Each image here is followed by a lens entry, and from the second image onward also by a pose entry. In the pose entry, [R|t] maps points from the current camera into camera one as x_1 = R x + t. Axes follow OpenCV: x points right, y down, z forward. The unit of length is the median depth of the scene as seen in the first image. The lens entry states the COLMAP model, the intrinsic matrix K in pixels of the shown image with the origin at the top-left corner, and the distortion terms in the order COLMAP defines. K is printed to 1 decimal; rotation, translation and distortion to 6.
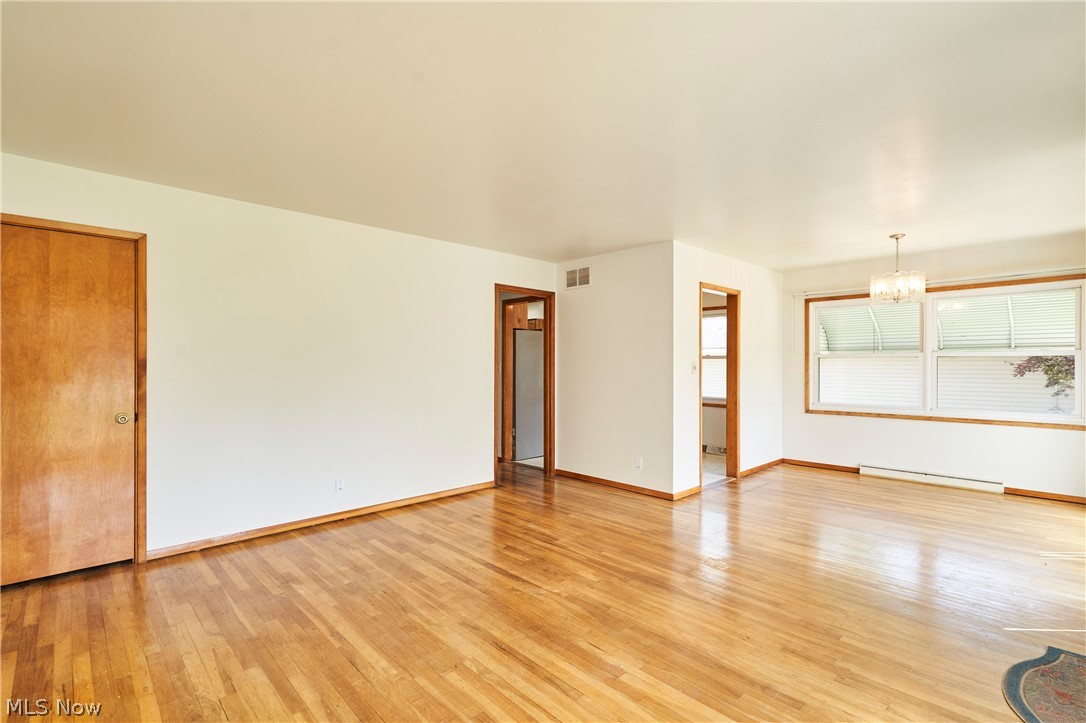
lens RADIAL K [[504.5, 0, 543.1], [0, 504.5, 364.1], [0, 0, 1]] dist [-0.000612, -0.000140]
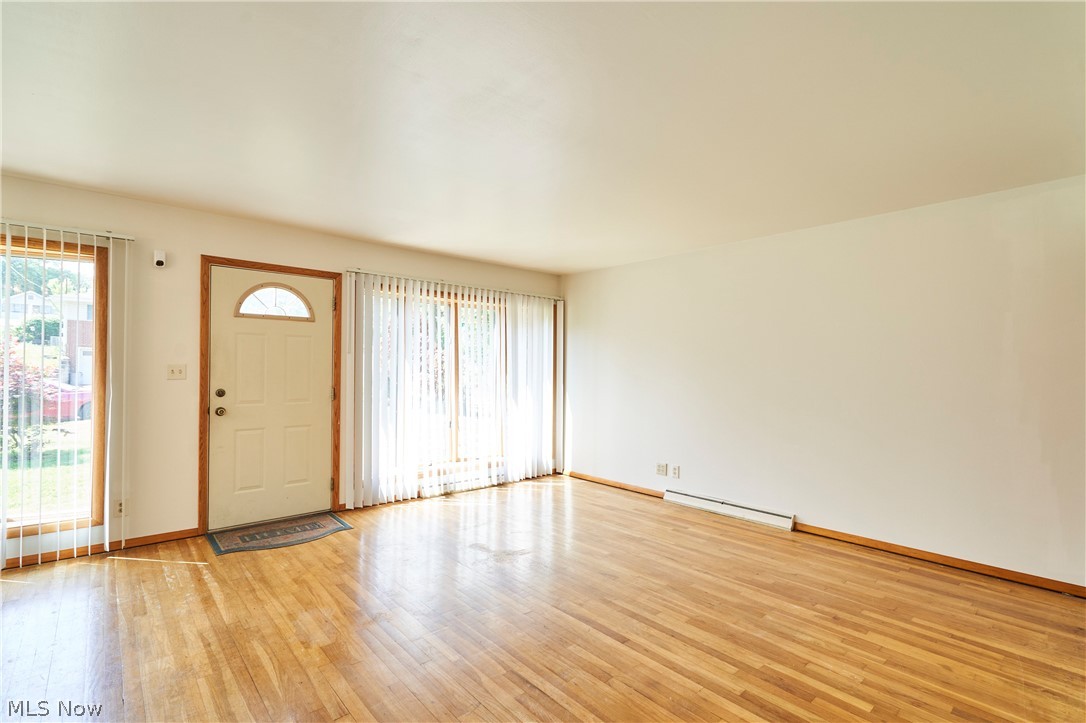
lens RADIAL K [[504.5, 0, 543.1], [0, 504.5, 364.1], [0, 0, 1]] dist [-0.000612, -0.000140]
pose [[-0.999209, -0.013539, 0.037399, -0.014496], [-0.013822, 0.999878, -0.007303, -0.004435], [-0.037296, -0.007814, -0.999274, 1.709873]]
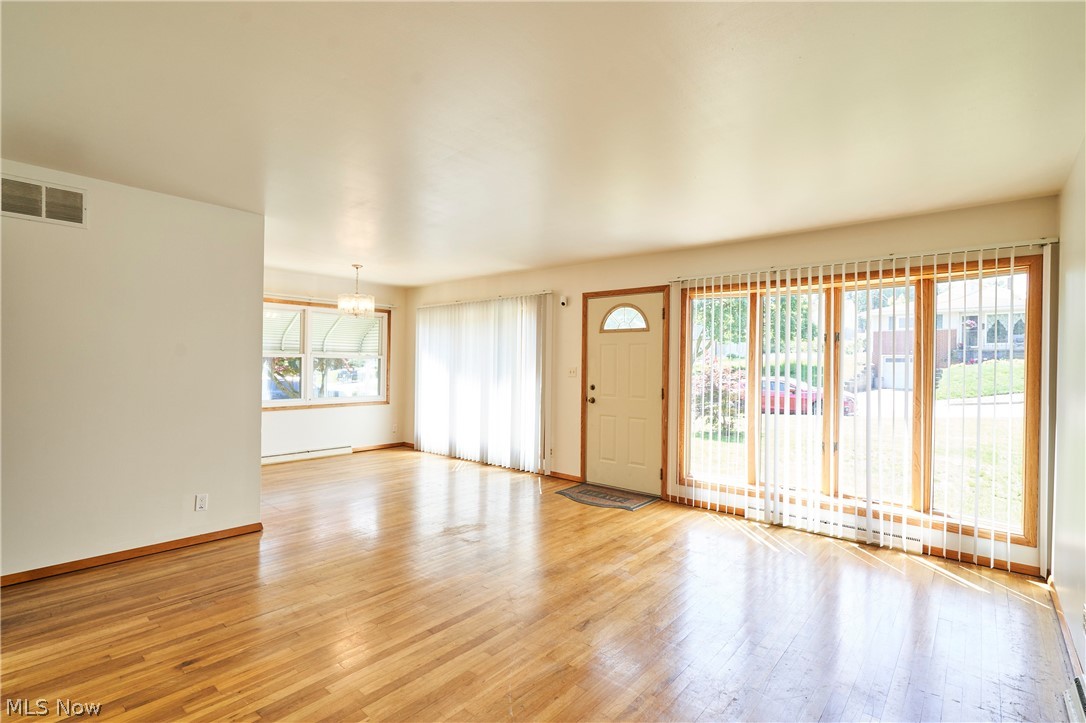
lens RADIAL K [[504.5, 0, 543.1], [0, 504.5, 364.1], [0, 0, 1]] dist [-0.000612, -0.000140]
pose [[-0.094315, -0.003219, 0.995537, -0.870766], [-0.013363, 0.999909, 0.001967, -0.013697], [-0.995453, -0.013117, -0.094349, 0.887874]]
